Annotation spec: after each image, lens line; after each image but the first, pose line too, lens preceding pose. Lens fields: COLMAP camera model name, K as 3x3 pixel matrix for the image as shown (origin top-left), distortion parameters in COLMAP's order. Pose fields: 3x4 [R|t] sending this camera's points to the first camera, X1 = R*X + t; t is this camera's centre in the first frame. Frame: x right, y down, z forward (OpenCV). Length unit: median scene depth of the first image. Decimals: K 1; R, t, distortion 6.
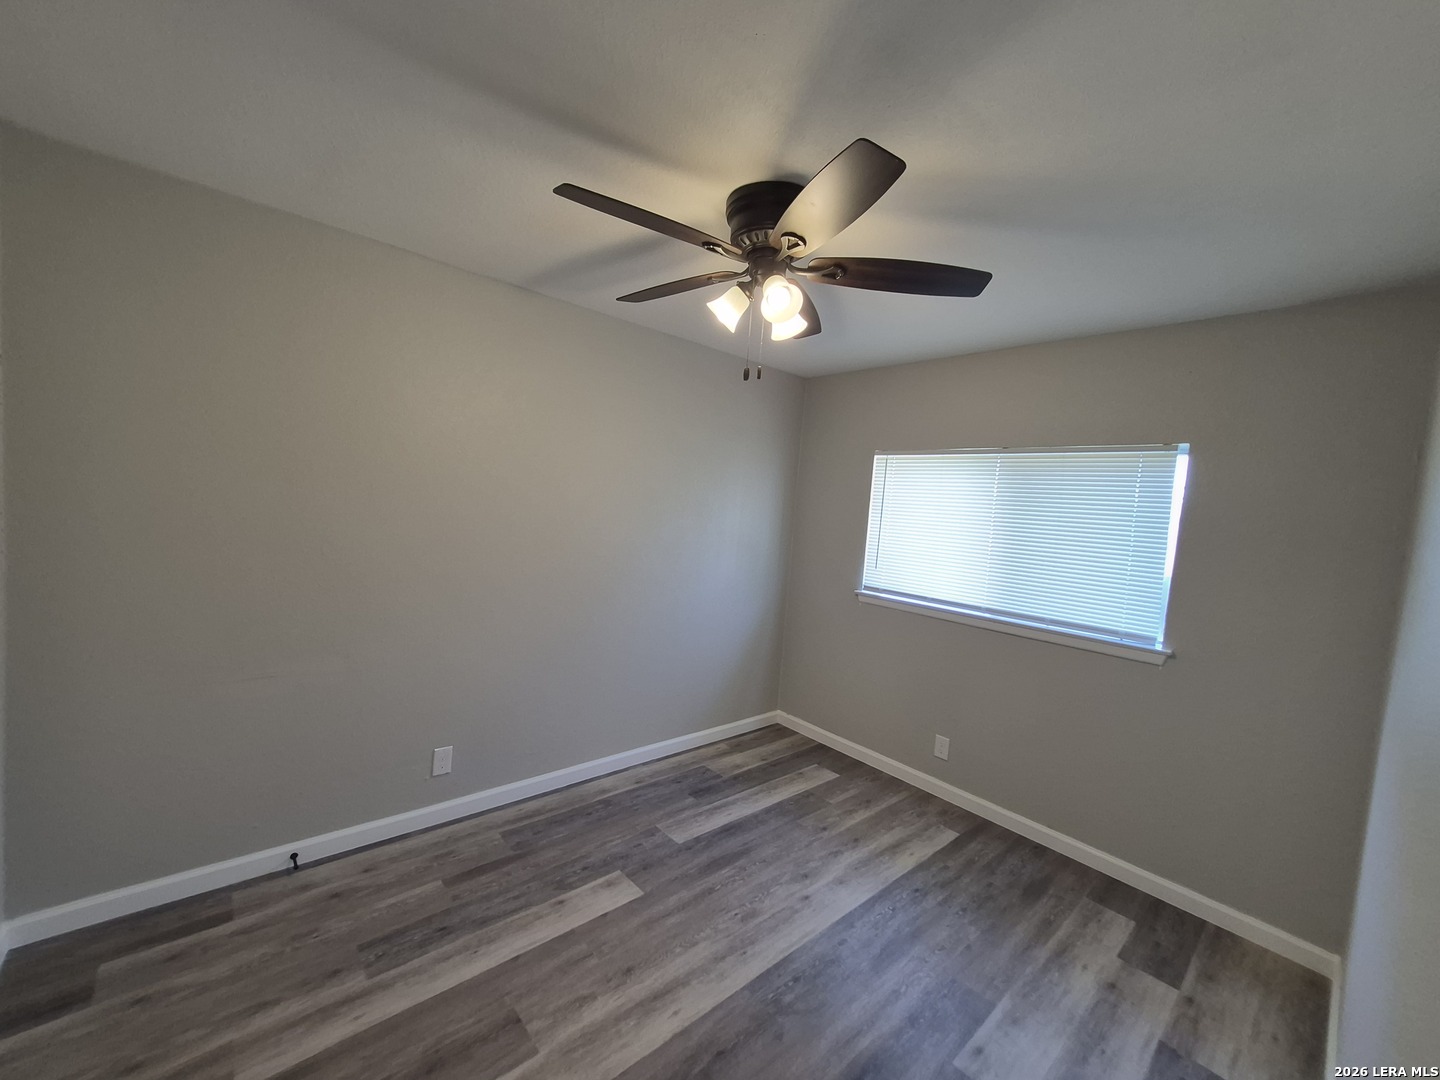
lens RADIAL K [[565.4, 0, 709.7], [0, 565.4, 546.0], [0, 0, 1]] dist [0.012010, -0.002208]
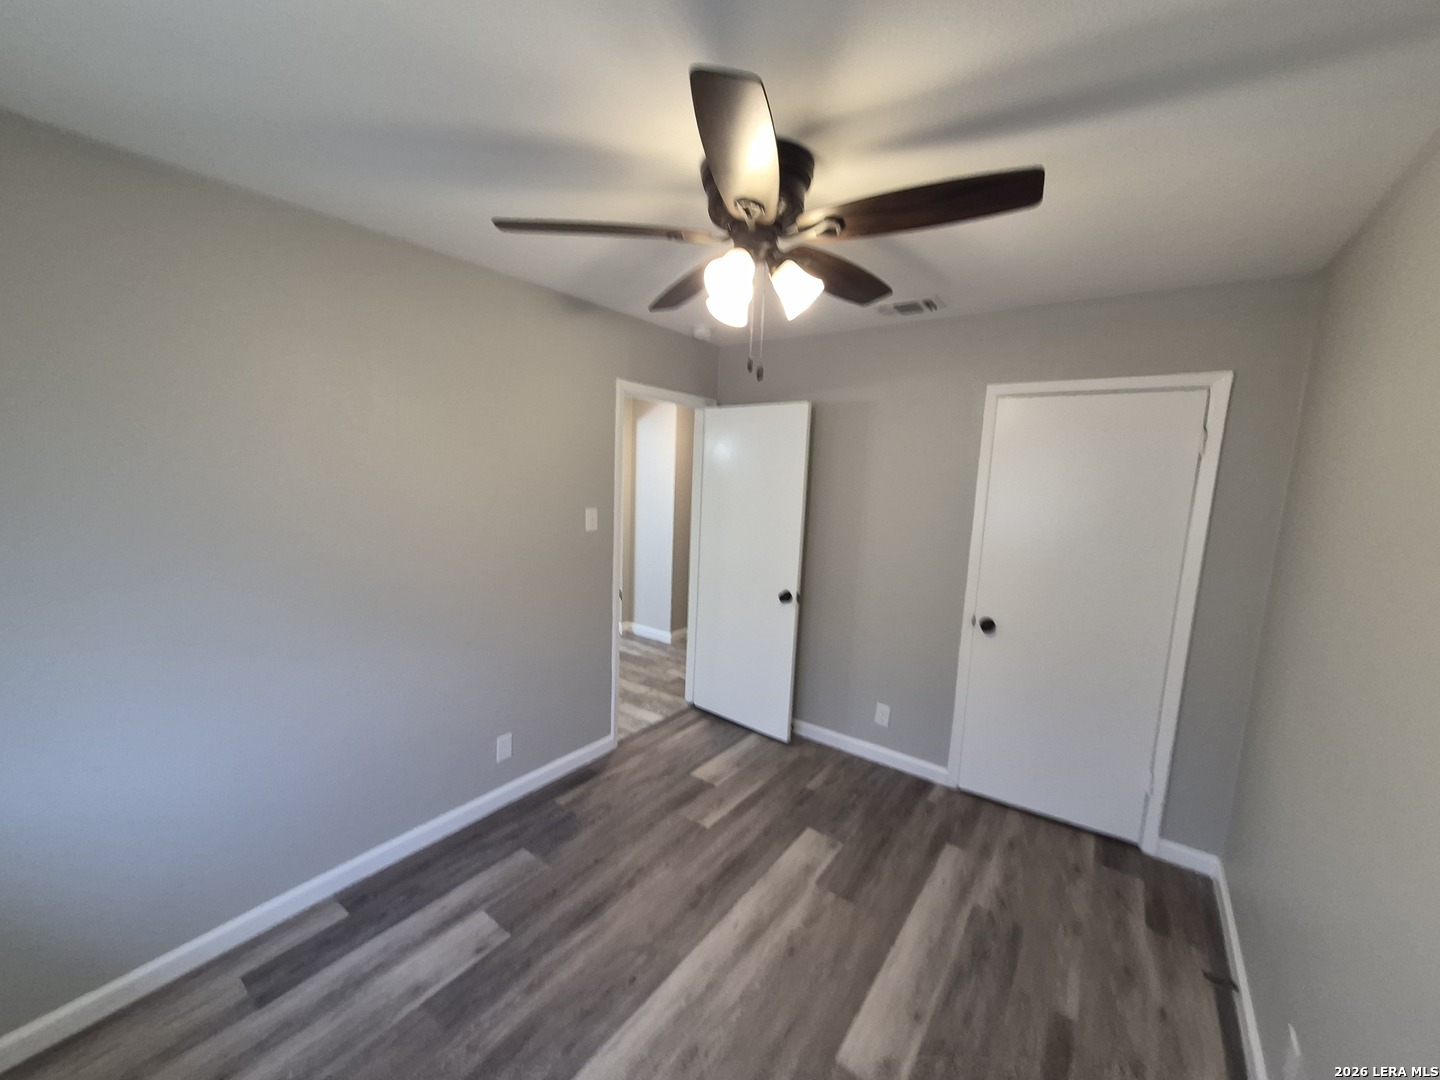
lens RADIAL K [[565.4, 0, 709.7], [0, 565.4, 546.0], [0, 0, 1]] dist [0.012010, -0.002208]
pose [[-0.972994, -0.077791, -0.217329, 0.231377], [-0.119109, 0.975679, 0.184021, -0.135273], [0.197728, 0.204937, -0.958595, 1.429508]]
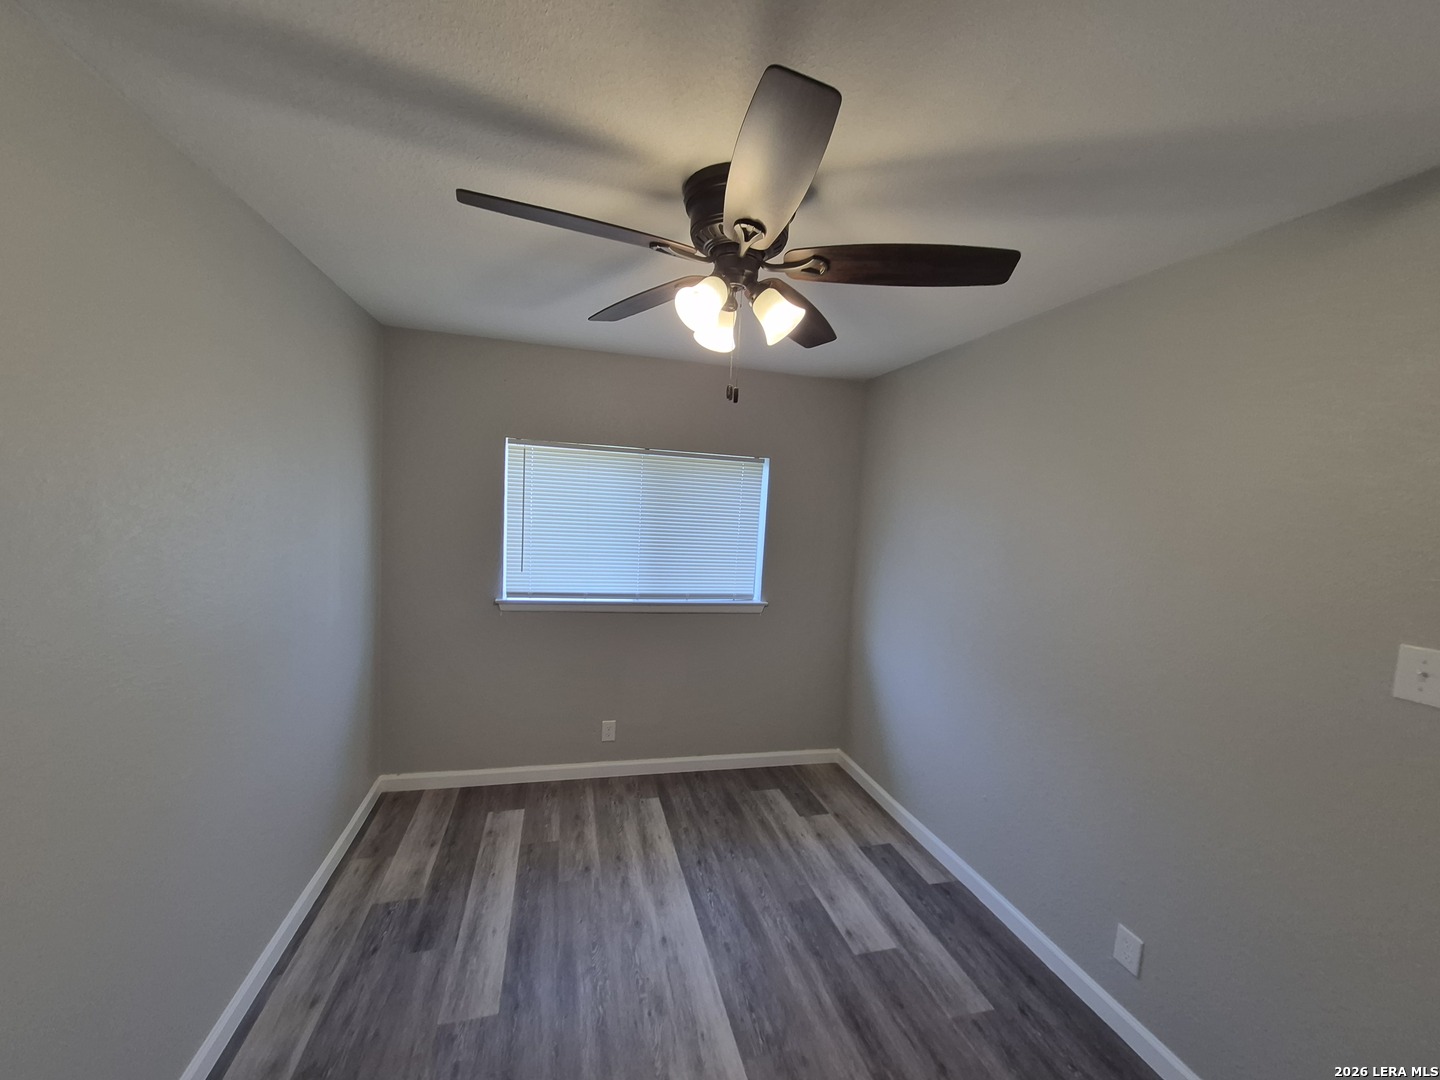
lens RADIAL K [[565.4, 0, 709.7], [0, 565.4, 546.0], [0, 0, 1]] dist [0.012010, -0.002208]
pose [[0.456893, -0.126509, 0.880479, -0.526302], [0.043971, 0.991837, 0.119692, -0.140734], [-0.888434, -0.015971, 0.458726, 0.482600]]
